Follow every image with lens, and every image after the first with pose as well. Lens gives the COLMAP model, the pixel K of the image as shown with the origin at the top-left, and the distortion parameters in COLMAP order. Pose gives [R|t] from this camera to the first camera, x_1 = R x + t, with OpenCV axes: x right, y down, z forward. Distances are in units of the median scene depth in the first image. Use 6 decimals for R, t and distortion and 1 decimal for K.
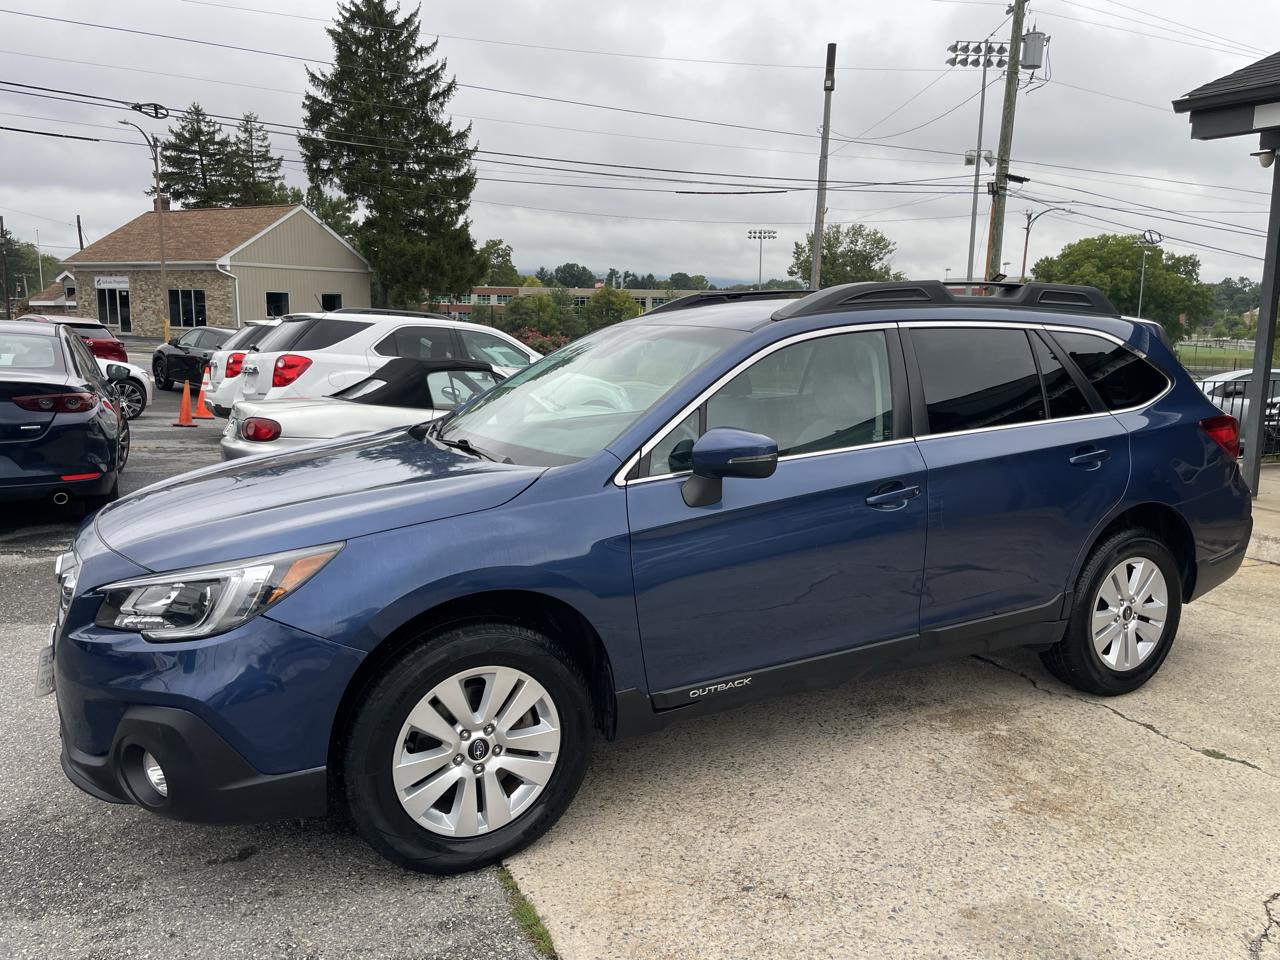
lens RADIAL K [[967.6, 0, 654.9], [0, 967.6, 462.8], [0, 0, 1]] dist [0.090210, -0.120743]
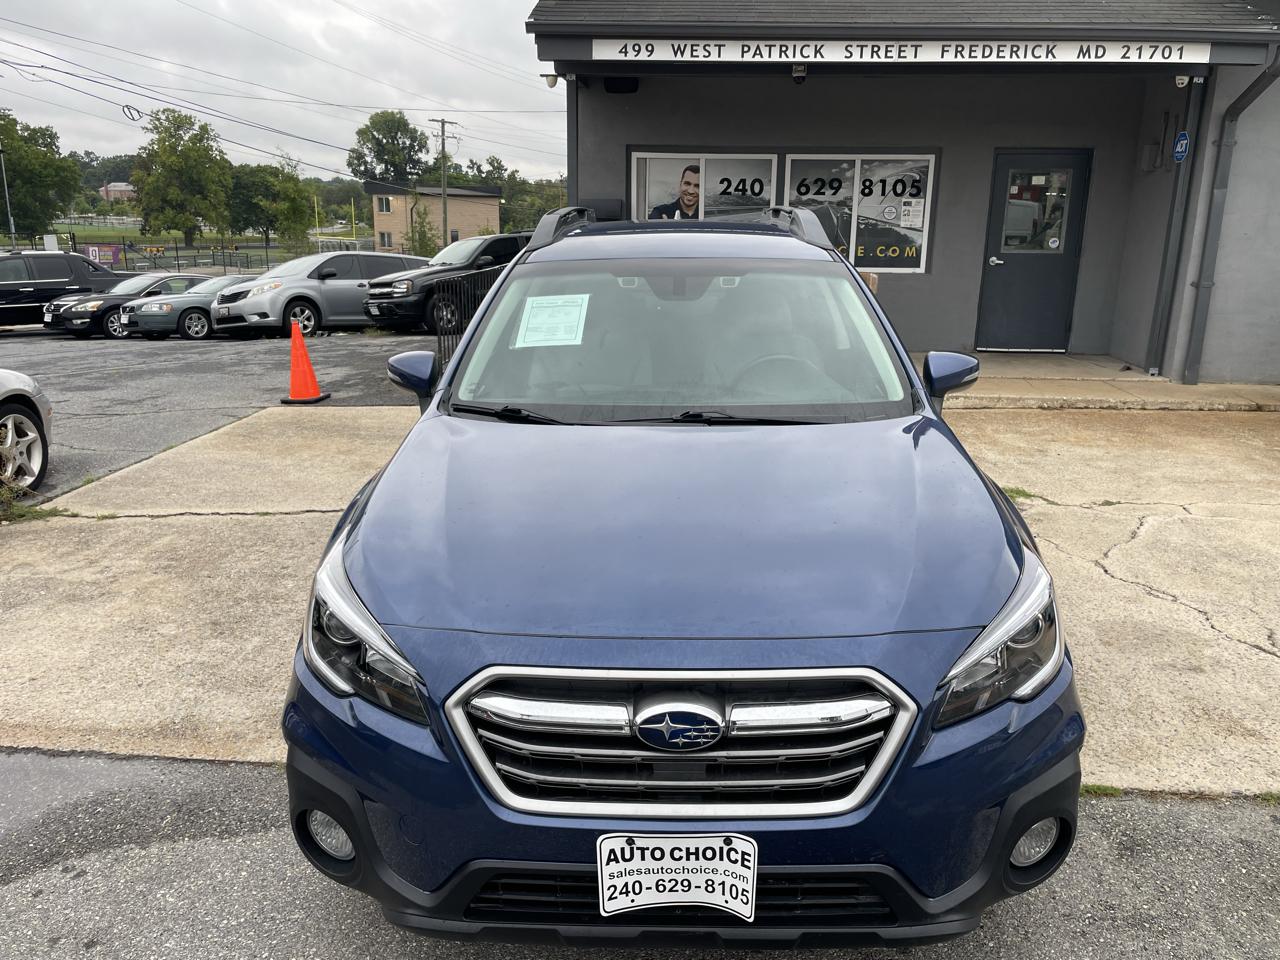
lens RADIAL K [[967.6, 0, 653.3], [0, 967.6, 465.4], [0, 0, 1]] dist [0.090210, -0.120743]
pose [[0.507107, -0.230995, 0.830352, -0.069736], [0.126582, 0.972929, 0.193353, -0.011058], [-0.852537, 0.007057, 0.522619, 0.044783]]
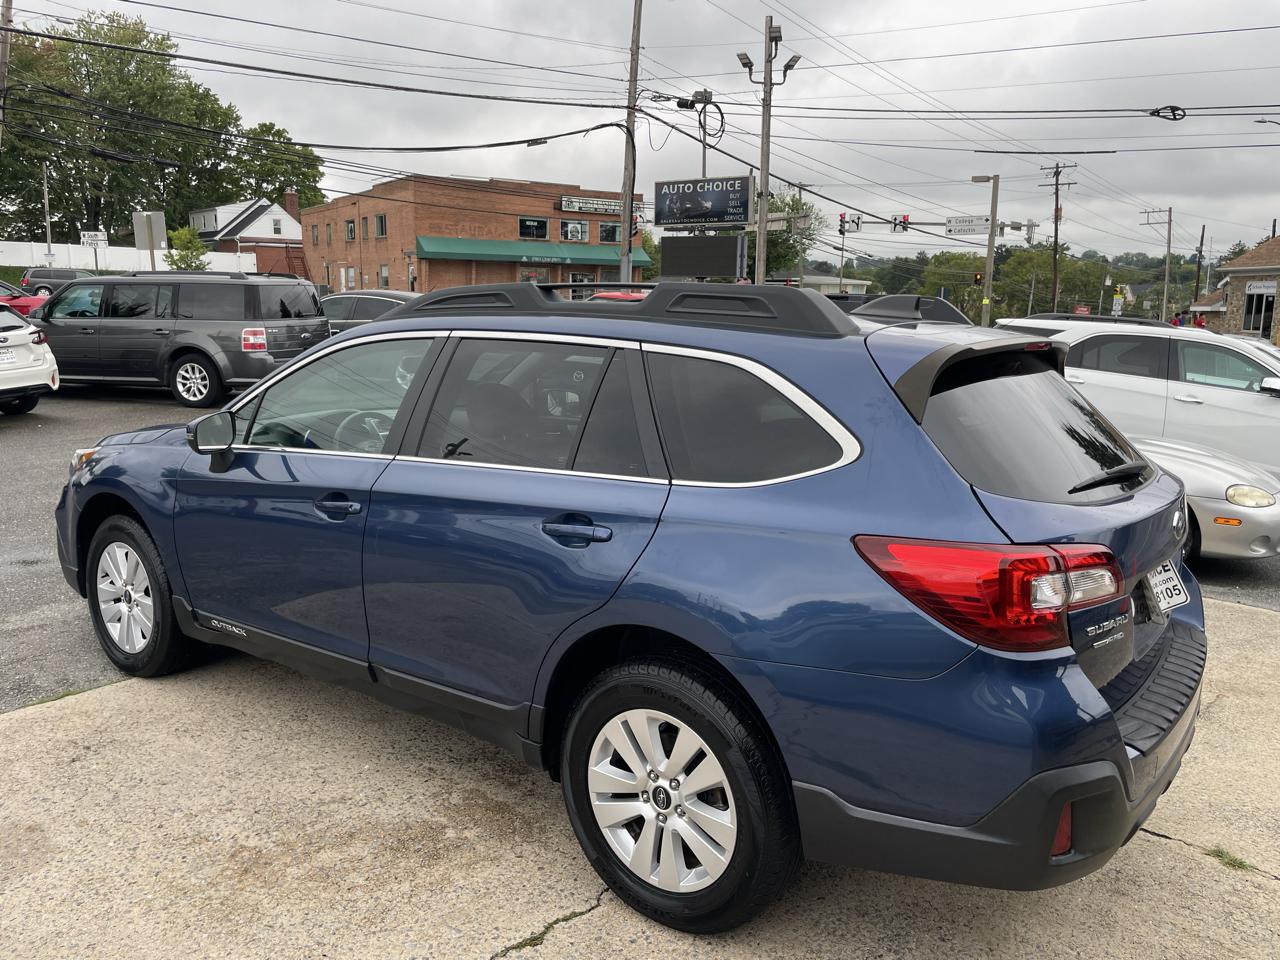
lens RADIAL K [[967.6, 0, 650.8], [0, 967.6, 462.3], [0, 0, 1]] dist [0.090210, -0.120743]
pose [[0.417442, 0.142392, -0.897478, 0.090417], [-0.147805, 0.985134, 0.087551, -0.010288], [0.896603, 0.096104, 0.432282, 0.062218]]
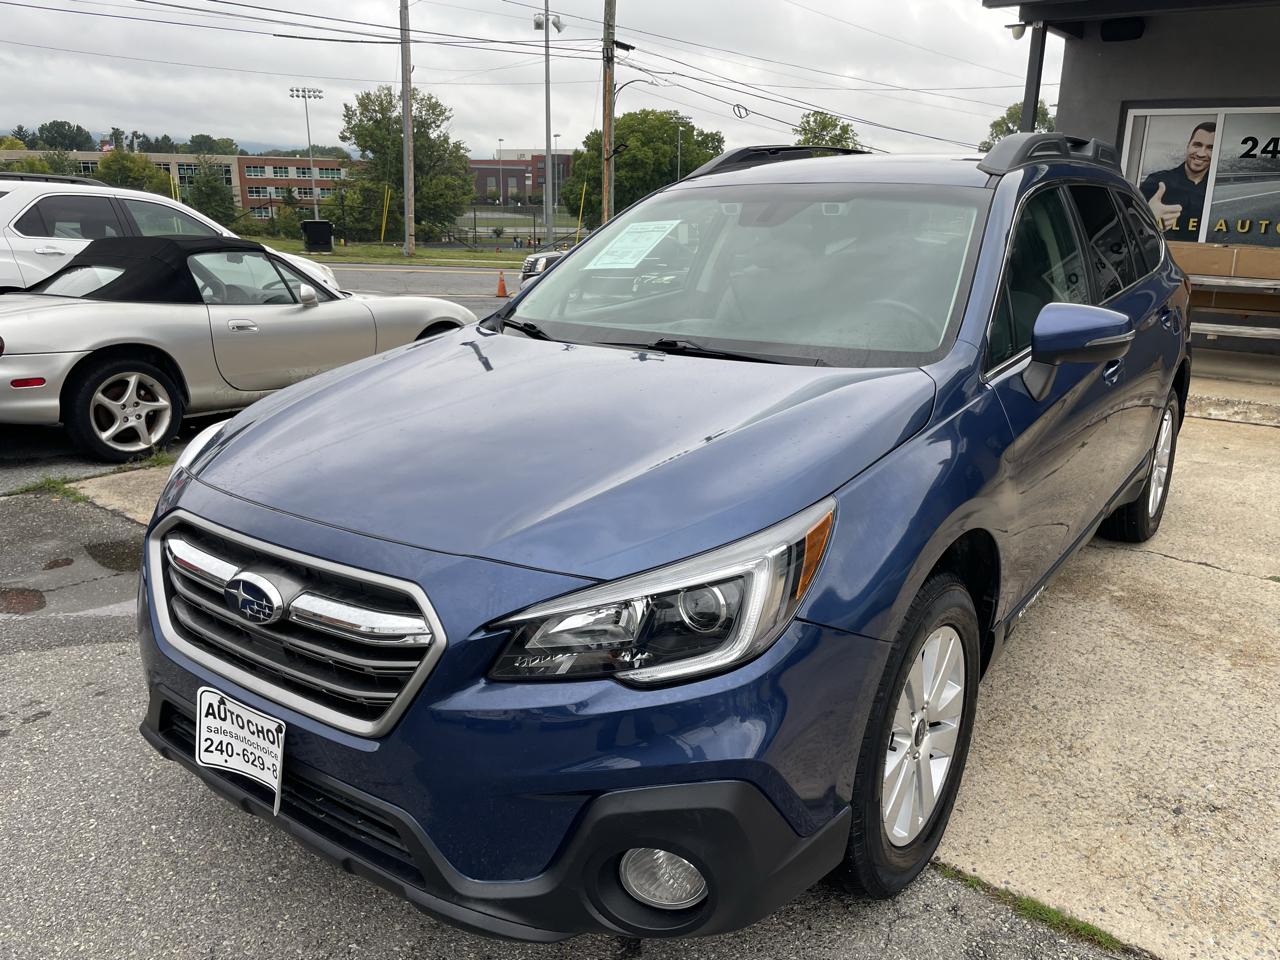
lens RADIAL K [[967.6, 0, 650.0], [0, 967.6, 468.2], [0, 0, 1]] dist [0.090210, -0.120743]
pose [[0.906236, -0.118104, 0.405940, -0.039937], [0.064539, 0.987580, 0.143247, -0.002622], [-0.417816, -0.103616, 0.902604, 0.023797]]
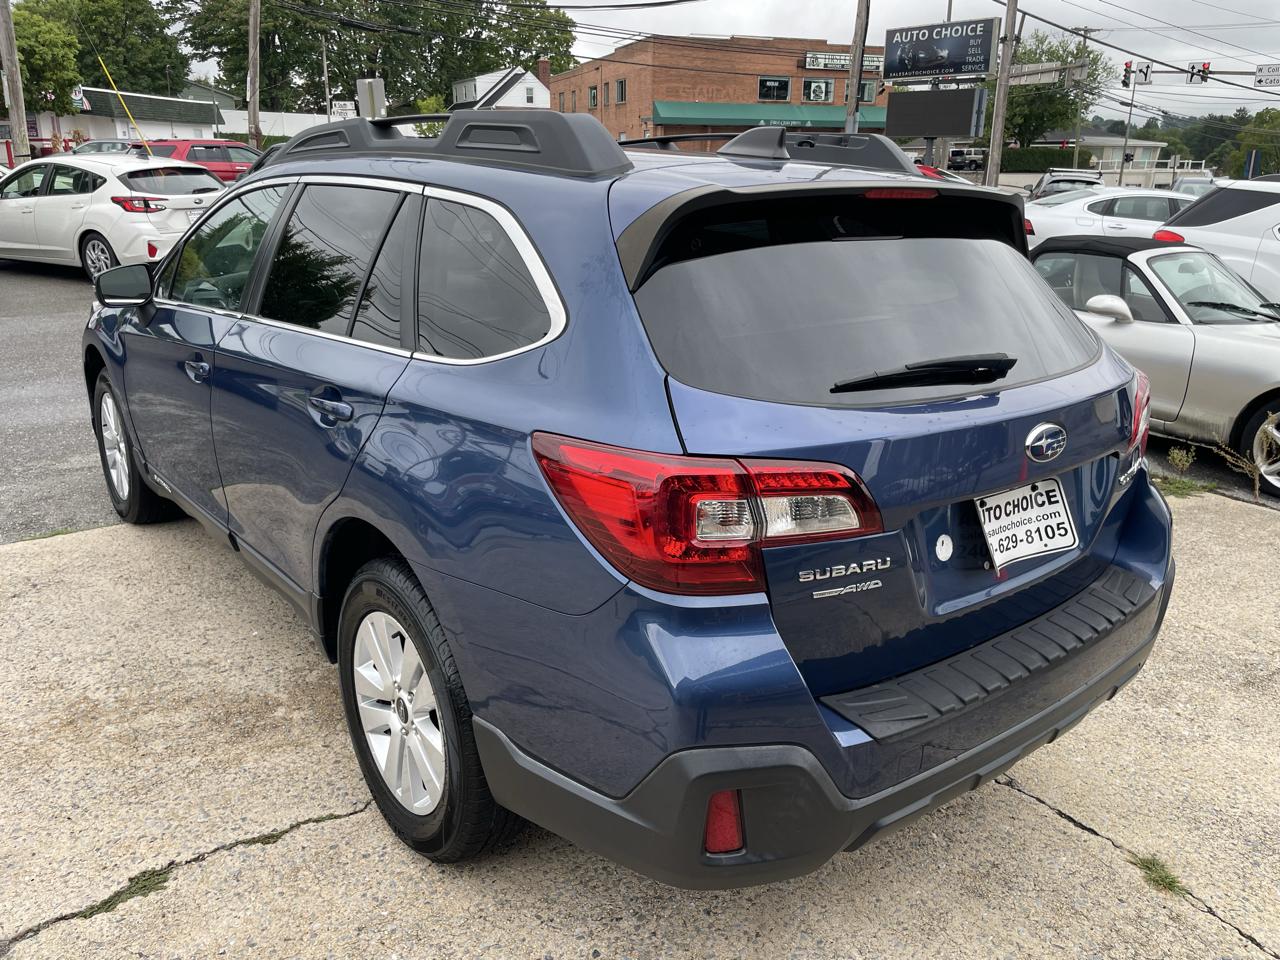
lens RADIAL K [[967.6, 0, 651.3], [0, 967.6, 464.4], [0, 0, 1]] dist [0.090210, -0.120743]
pose [[0.176955, 0.277307, -0.944345, 0.089058], [-0.159361, 0.954899, 0.250544, -0.013069], [0.971232, 0.106157, 0.213166, 0.089394]]
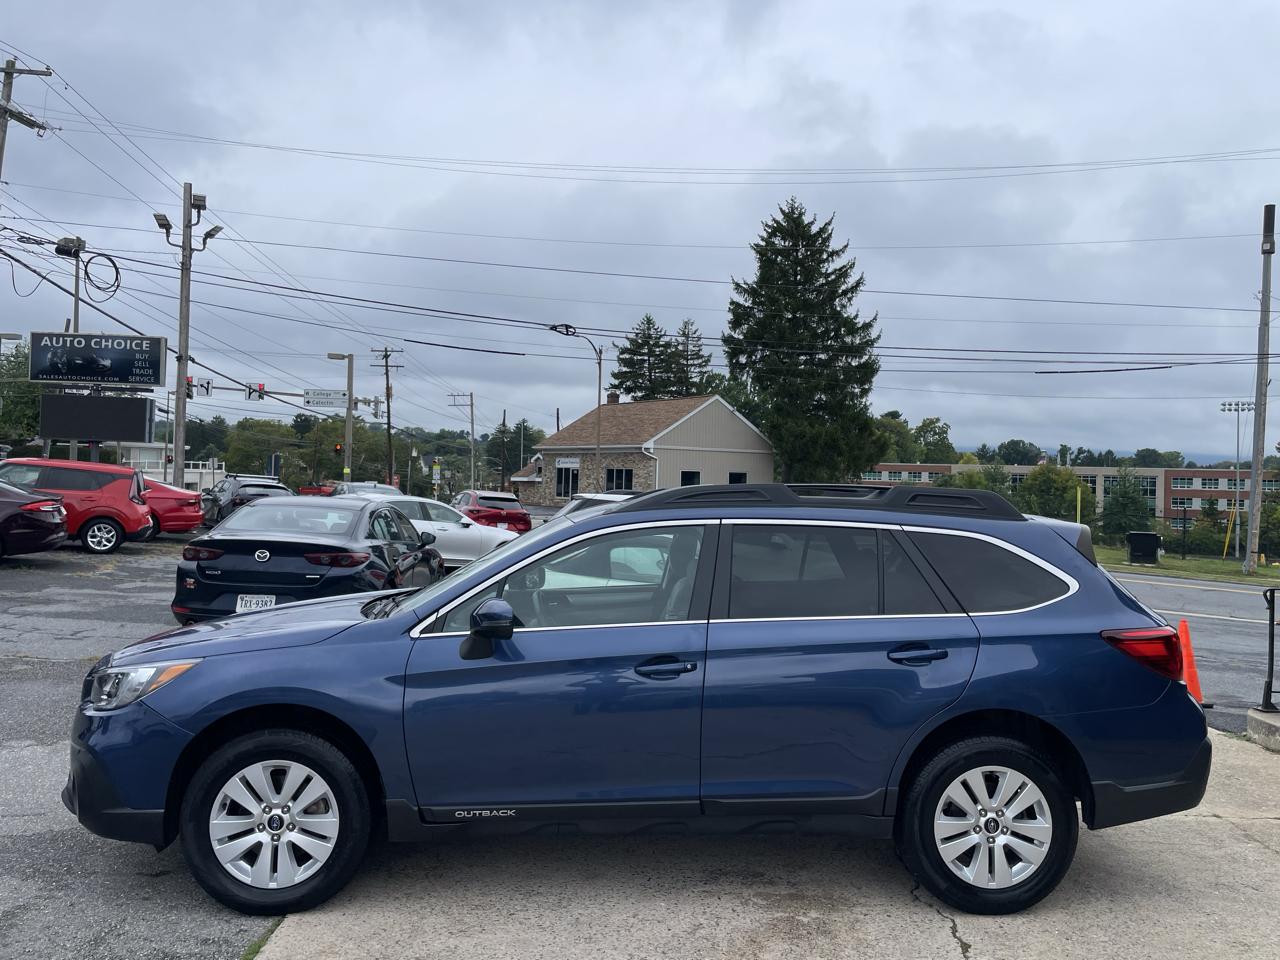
lens RADIAL K [[967.6, 0, 654.6], [0, 967.6, 464.9], [0, 0, 1]] dist [0.090210, -0.120743]
pose [[0.902813, 0.002987, -0.430024, 0.053071], [-0.078912, 0.984146, -0.158835, -0.001455], [0.422732, 0.177332, 0.888736, -0.005507]]
